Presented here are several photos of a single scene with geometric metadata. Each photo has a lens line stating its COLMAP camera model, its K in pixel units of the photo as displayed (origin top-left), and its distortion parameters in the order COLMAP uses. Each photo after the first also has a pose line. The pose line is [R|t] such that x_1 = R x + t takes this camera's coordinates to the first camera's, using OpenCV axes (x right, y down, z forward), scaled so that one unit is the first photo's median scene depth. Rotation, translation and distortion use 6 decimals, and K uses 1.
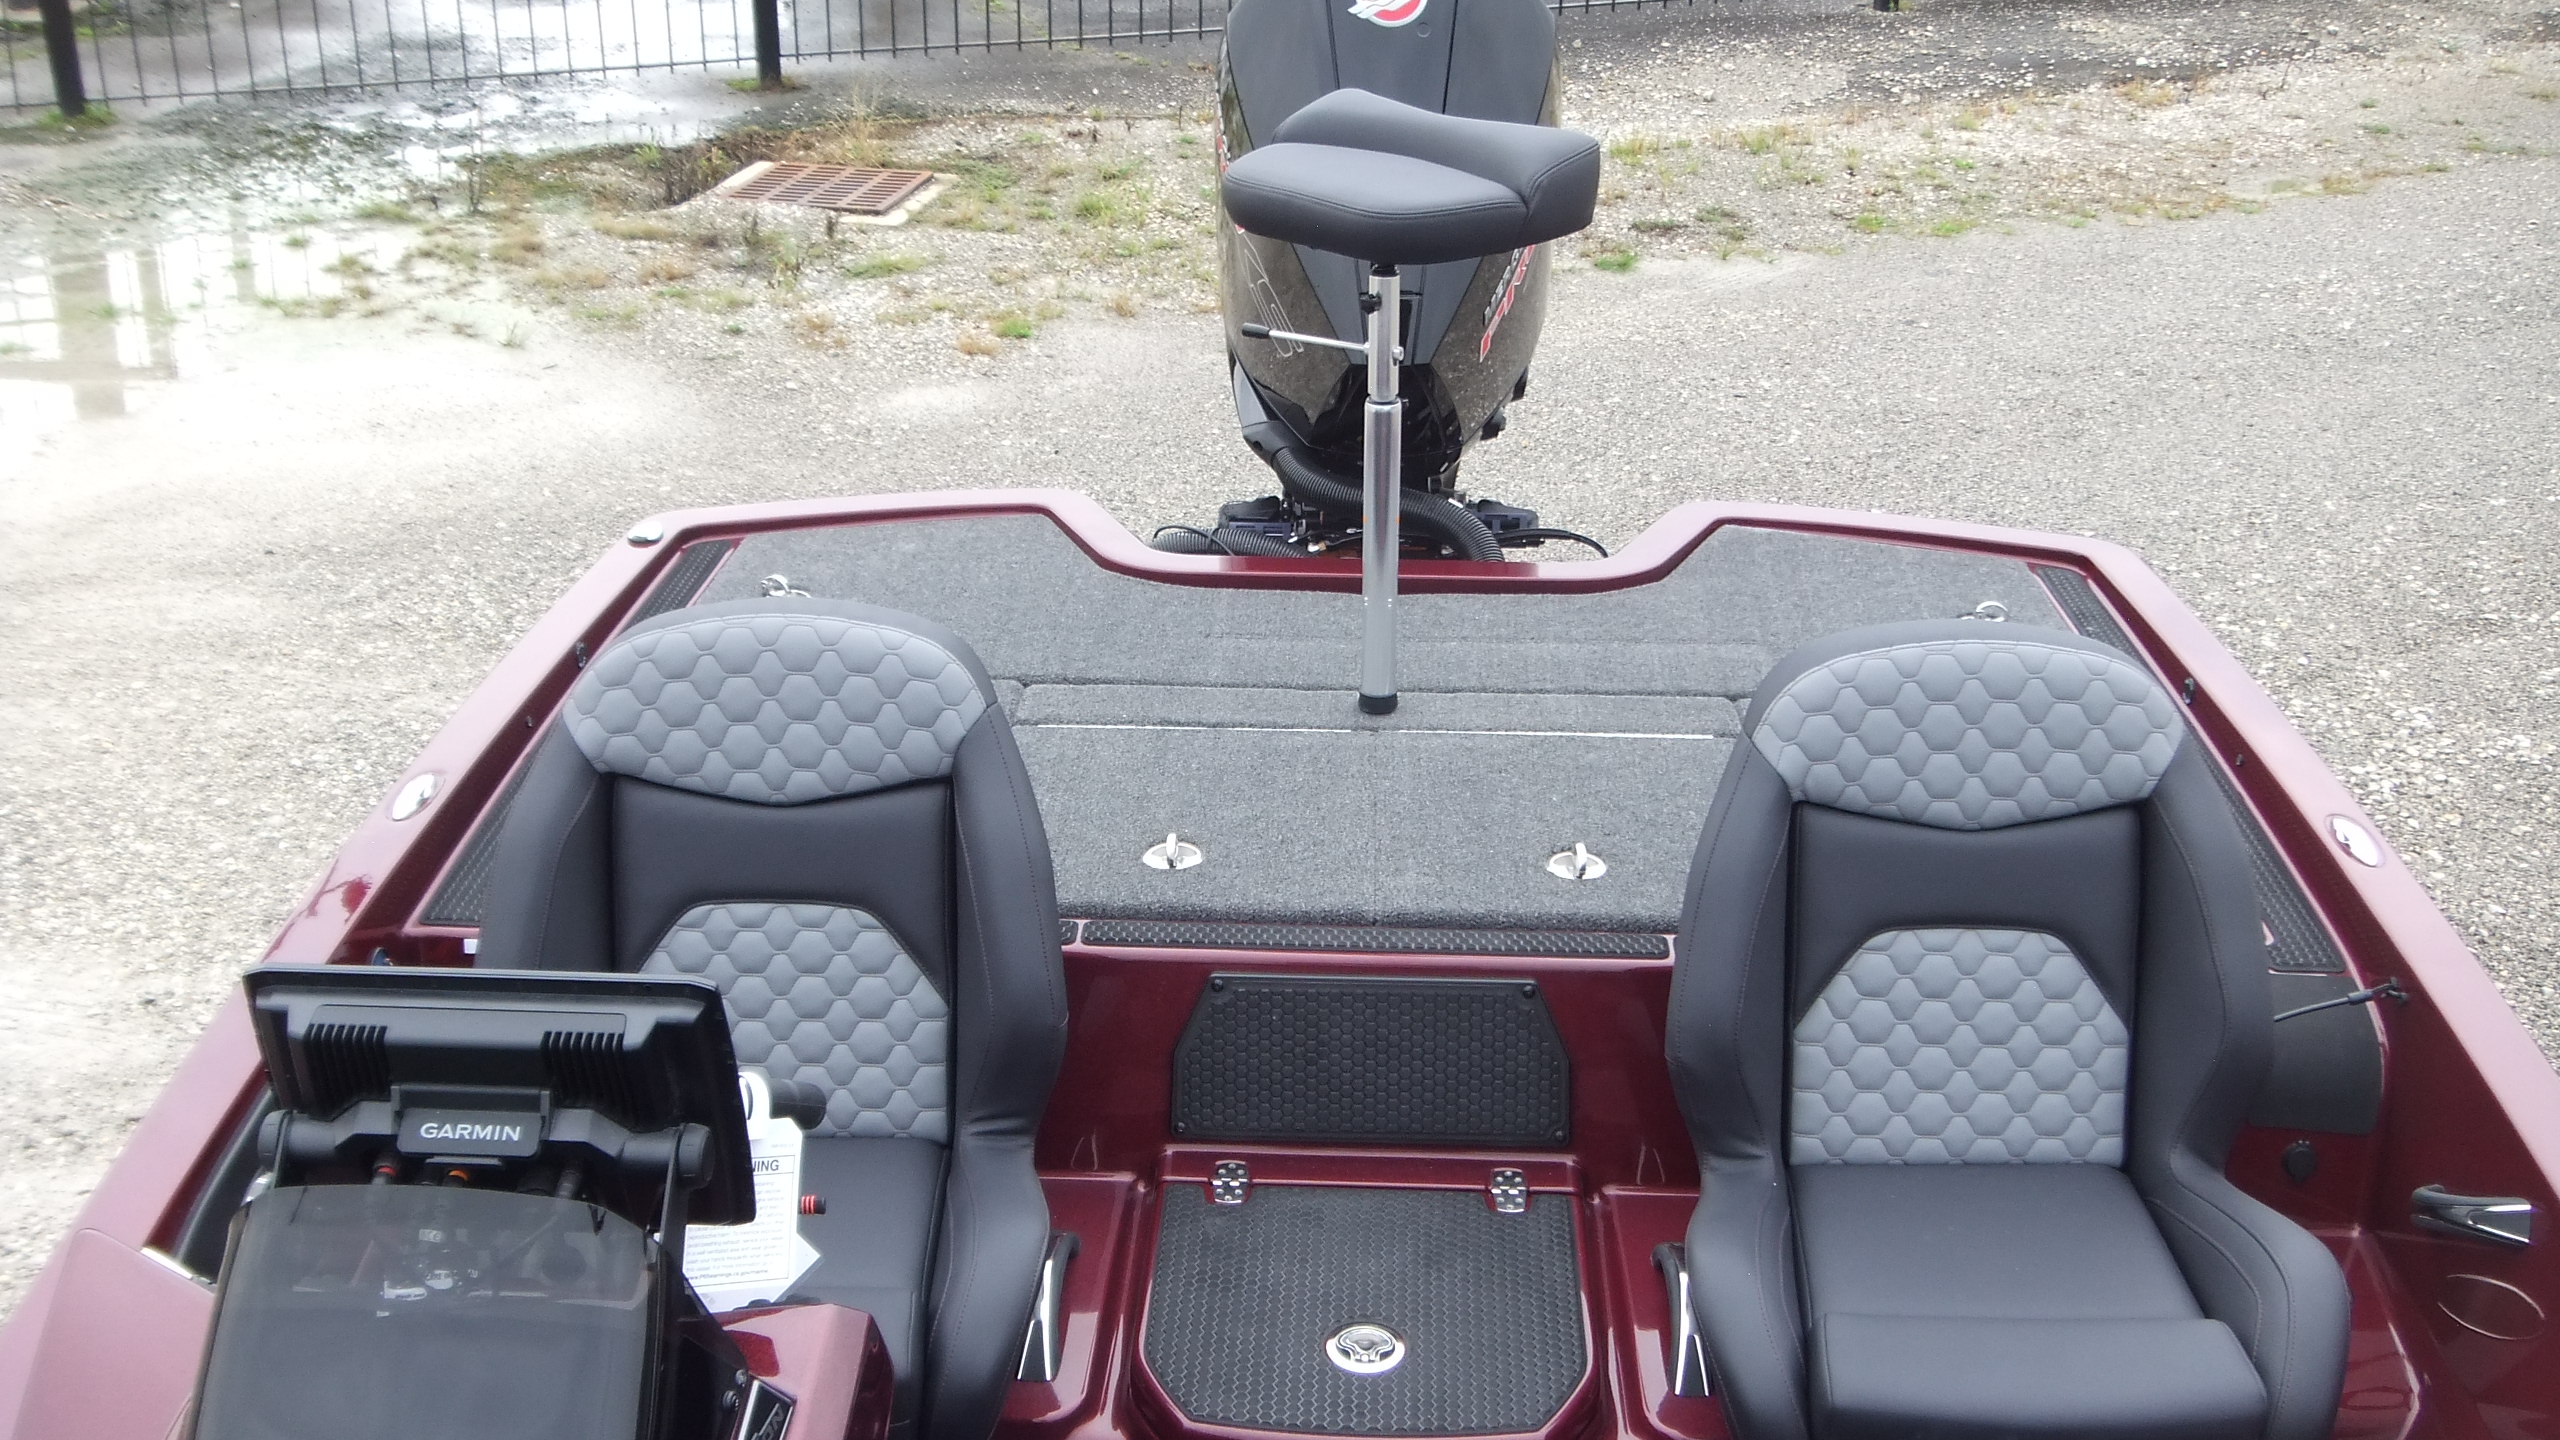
lens RADIAL K [[2623.4, 0, 1275.5], [0, 2623.4, 726.9], [0, 0, 1]] dist [-0.078610, 0.000000]
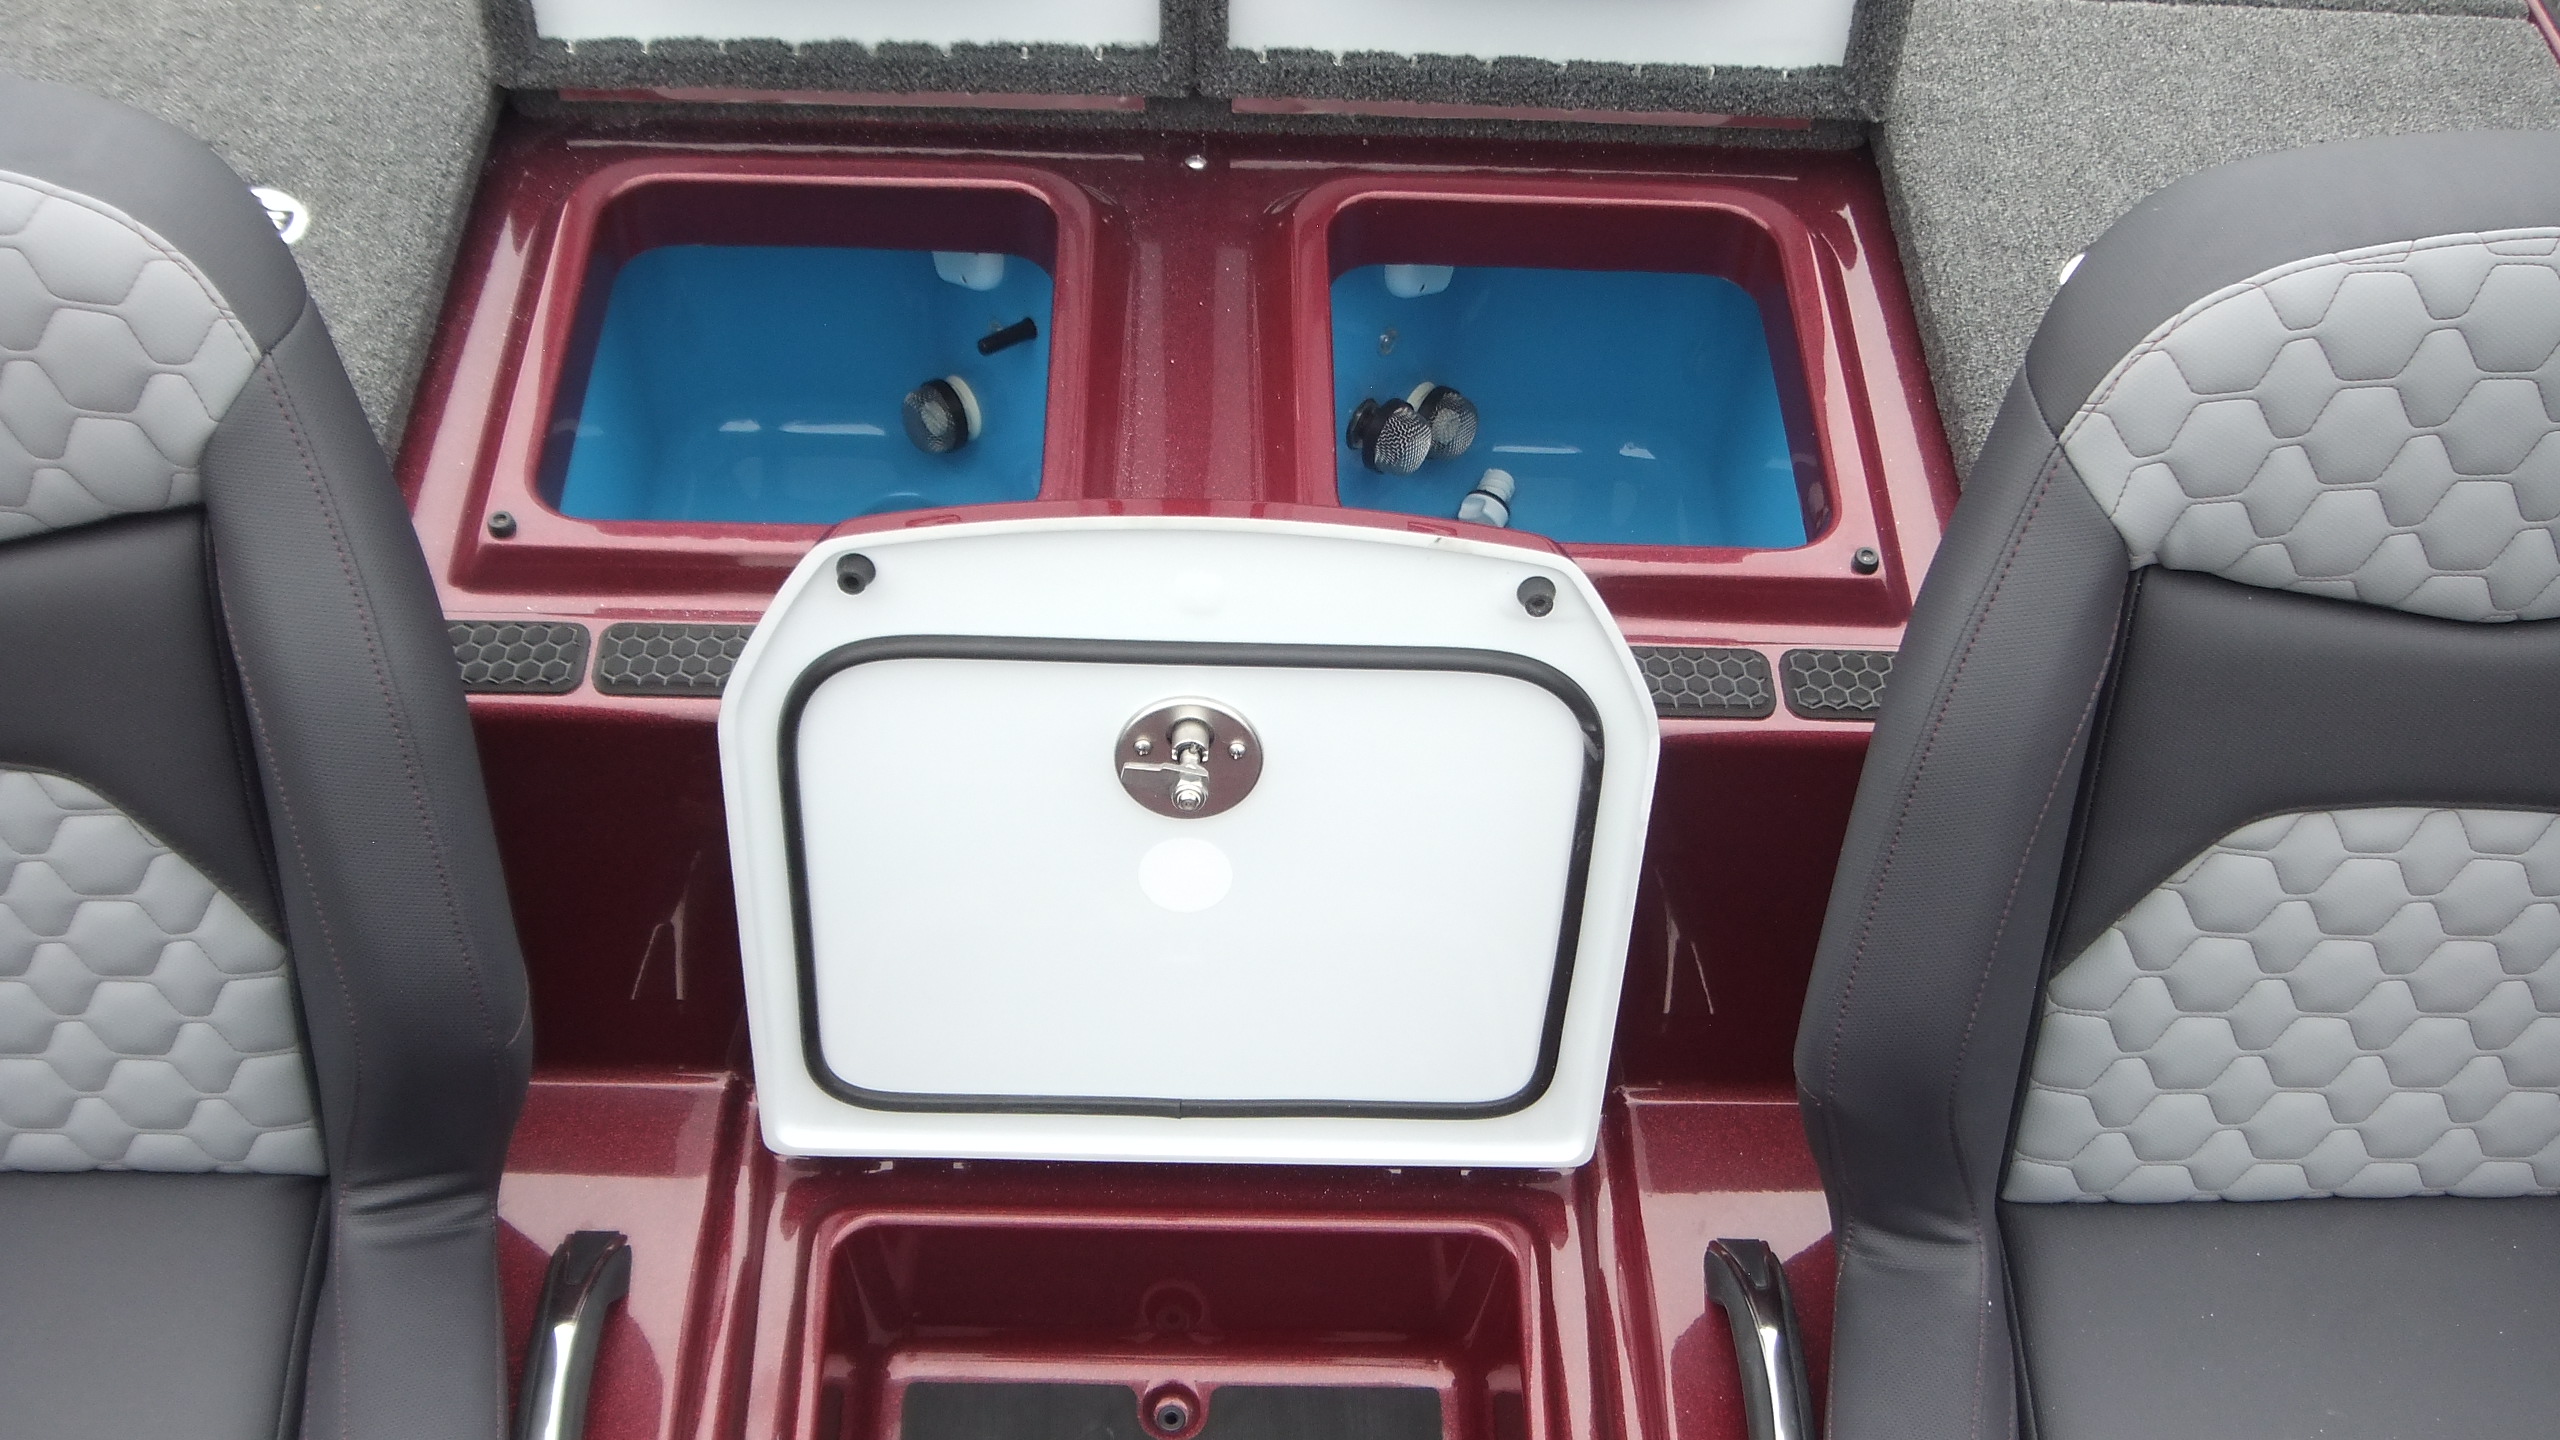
lens RADIAL K [[2623.4, 0, 1290.0], [0, 2623.4, 708.1], [0, 0, 1]] dist [-0.078610, 0.000000]
pose [[0.997259, -0.015776, 0.072284, 0.022518], [-0.015891, 0.908529, 0.417519, -0.131720], [-0.072259, -0.417524, 0.905788, 0.594529]]
